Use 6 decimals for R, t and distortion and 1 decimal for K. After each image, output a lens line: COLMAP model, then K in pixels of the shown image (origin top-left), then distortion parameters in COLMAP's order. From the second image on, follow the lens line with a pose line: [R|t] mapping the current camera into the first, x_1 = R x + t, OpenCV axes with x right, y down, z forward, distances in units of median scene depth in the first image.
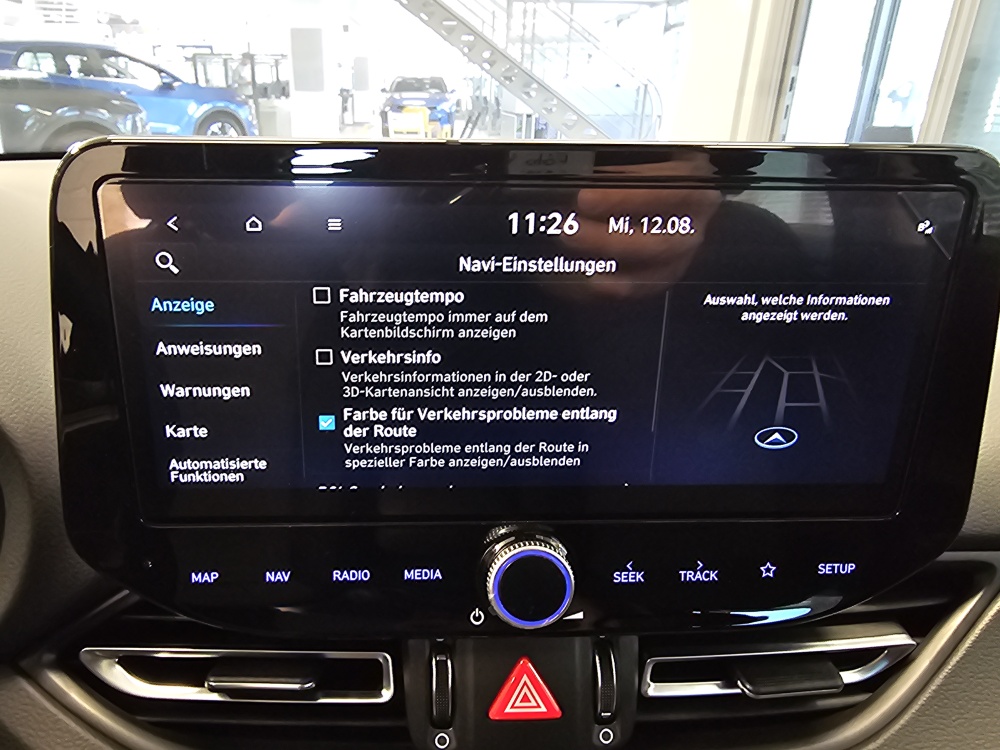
lens RADIAL K [[674.3, 0, 440.6], [0, 674.3, 373.2], [0, 0, 1]] dist [0.020612, -0.014335]
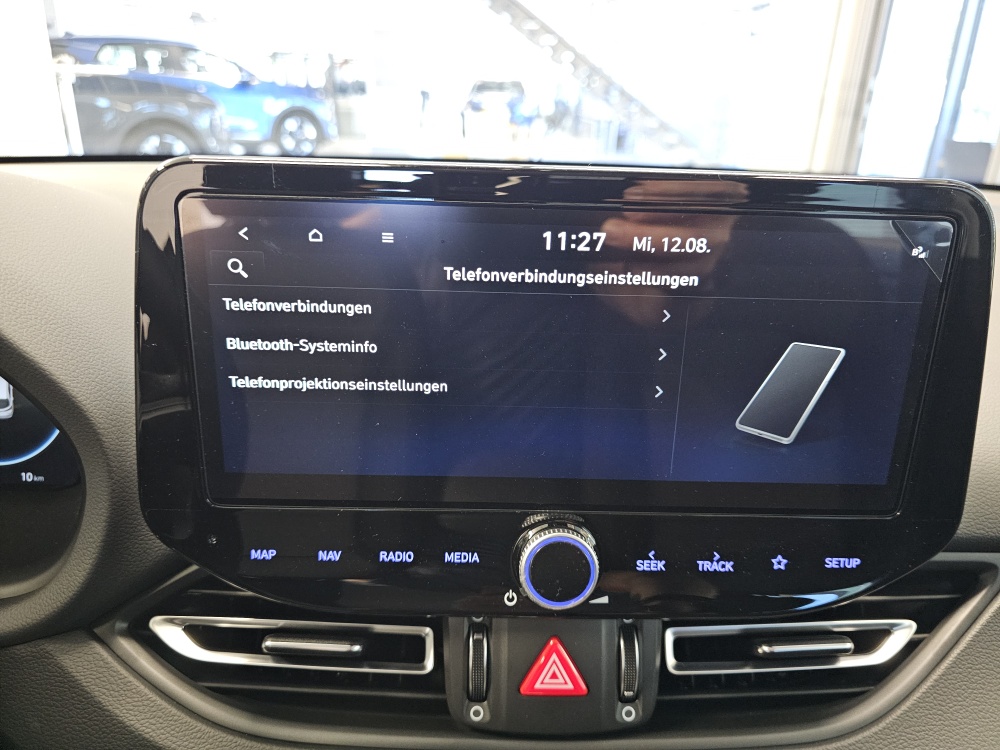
lens RADIAL K [[679.6, 0, 503.5], [0, 679.6, 370.6], [0, 0, 1]] dist [0.042230, -0.053477]
pose [[0.999611, 0.024419, -0.013464, 0.043764], [-0.024536, 0.999662, -0.008573, 0.002840], [0.013250, 0.008900, 0.999873, -0.095841]]
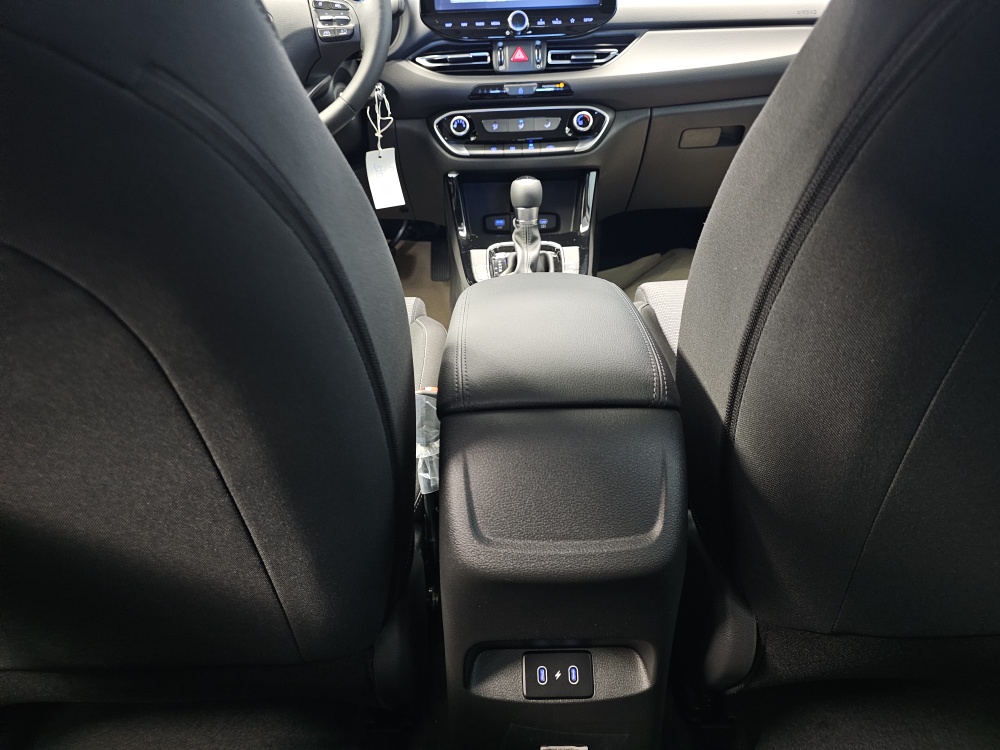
lens RADIAL K [[679.6, 0, 492.9], [0, 679.6, 373.9], [0, 0, 1]] dist [0.042230, -0.053477]
pose [[0.997852, -0.016065, -0.063501, 0.188588], [0.020657, 0.997167, 0.072328, 2.078841], [0.062159, -0.073484, 0.995357, -3.378966]]
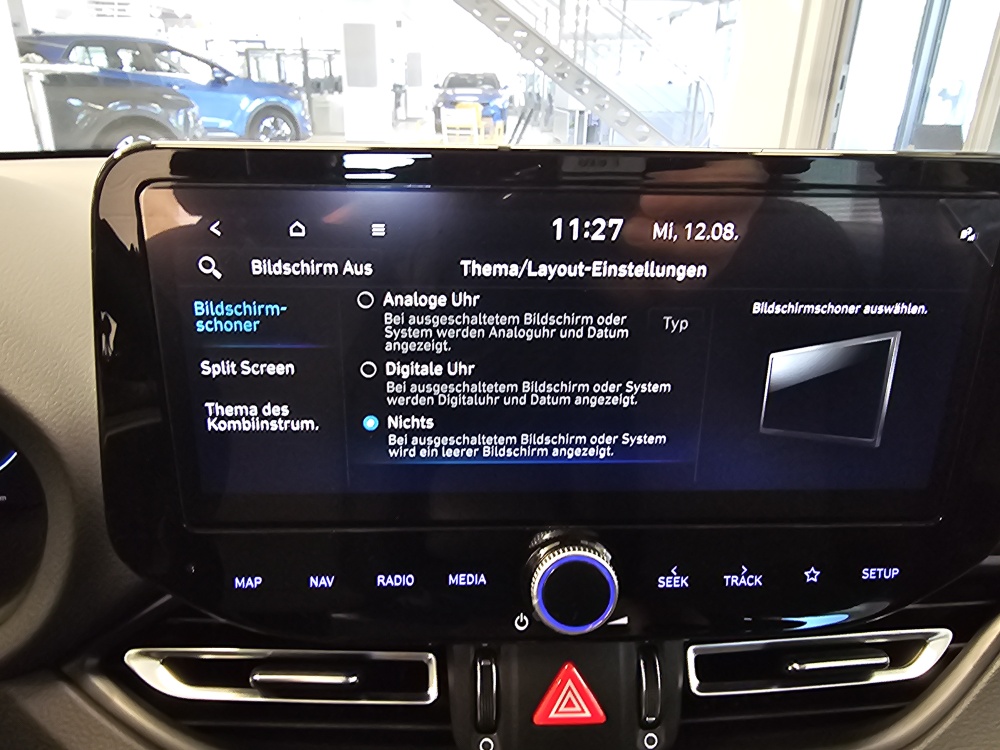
lens RADIAL K [[674.3, 0, 497.3], [0, 674.3, 367.2], [0, 0, 1]] dist [0.020612, -0.014335]
pose [[0.999977, 0.002394, 0.006376, 0.009845], [-0.002379, 0.999994, -0.002403, -0.011695], [-0.006382, 0.002388, 0.999977, 0.001012]]
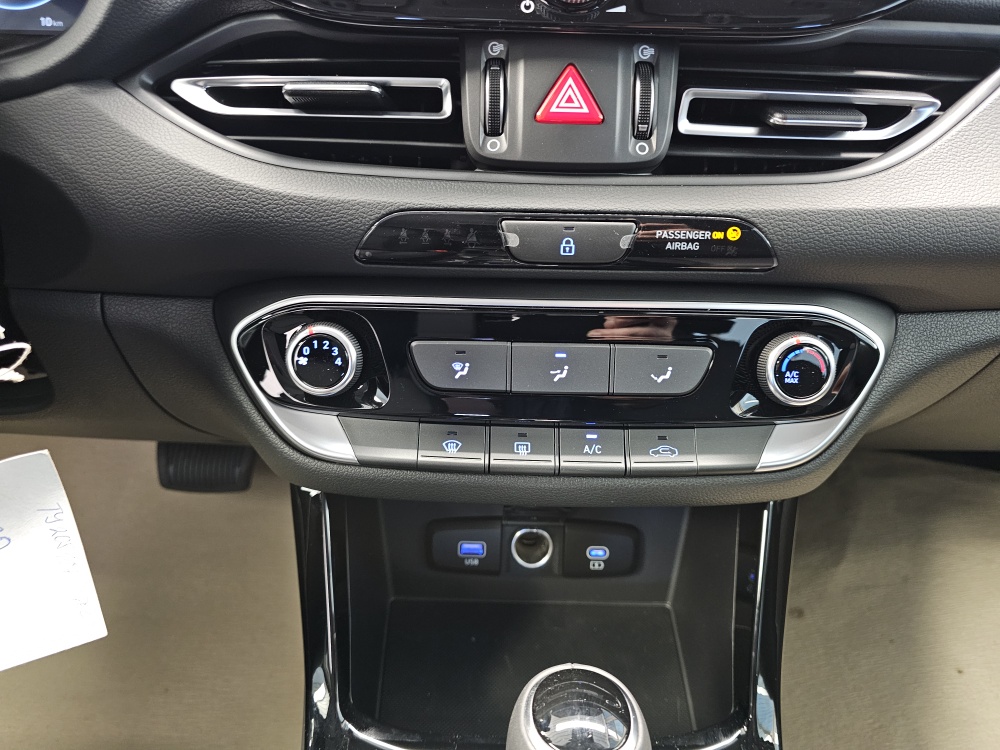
lens RADIAL K [[679.6, 0, 499.9], [0, 679.6, 366.1], [0, 0, 1]] dist [0.042230, -0.053477]
pose [[0.998821, 0.034319, -0.034345, 0.060177], [-0.030145, 0.992858, 0.115431, 0.727680], [0.038061, -0.114259, 0.992722, -0.144235]]
